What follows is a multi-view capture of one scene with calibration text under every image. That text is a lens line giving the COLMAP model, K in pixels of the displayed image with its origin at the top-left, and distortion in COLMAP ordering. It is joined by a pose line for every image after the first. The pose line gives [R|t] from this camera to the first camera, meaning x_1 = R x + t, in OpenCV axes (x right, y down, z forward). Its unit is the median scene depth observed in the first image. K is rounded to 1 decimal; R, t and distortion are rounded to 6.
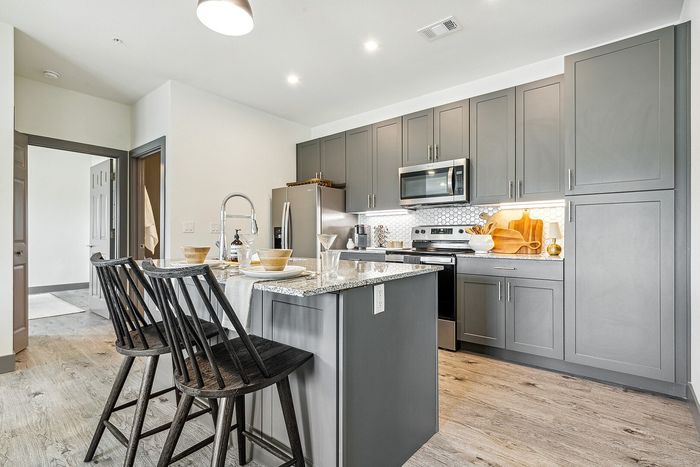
lens RADIAL K [[339.9, 0, 350.0], [0, 339.9, 233.5], [0, 0, 1]] dist [0.002103, 0.000621]
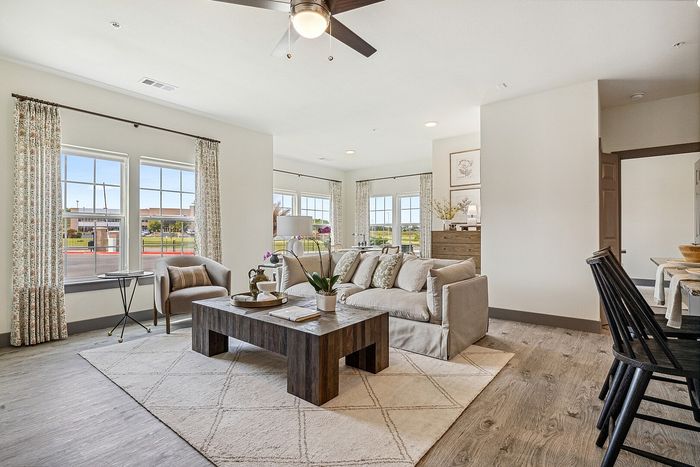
lens RADIAL K [[339.9, 0, 350.0], [0, 339.9, 233.5], [0, 0, 1]] dist [0.002103, 0.000621]
pose [[0.031807, 0.009803, -0.999446, 0.444901], [-0.002015, 0.999950, 0.009744, -0.004567], [0.999492, 0.001704, 0.031825, -0.038615]]
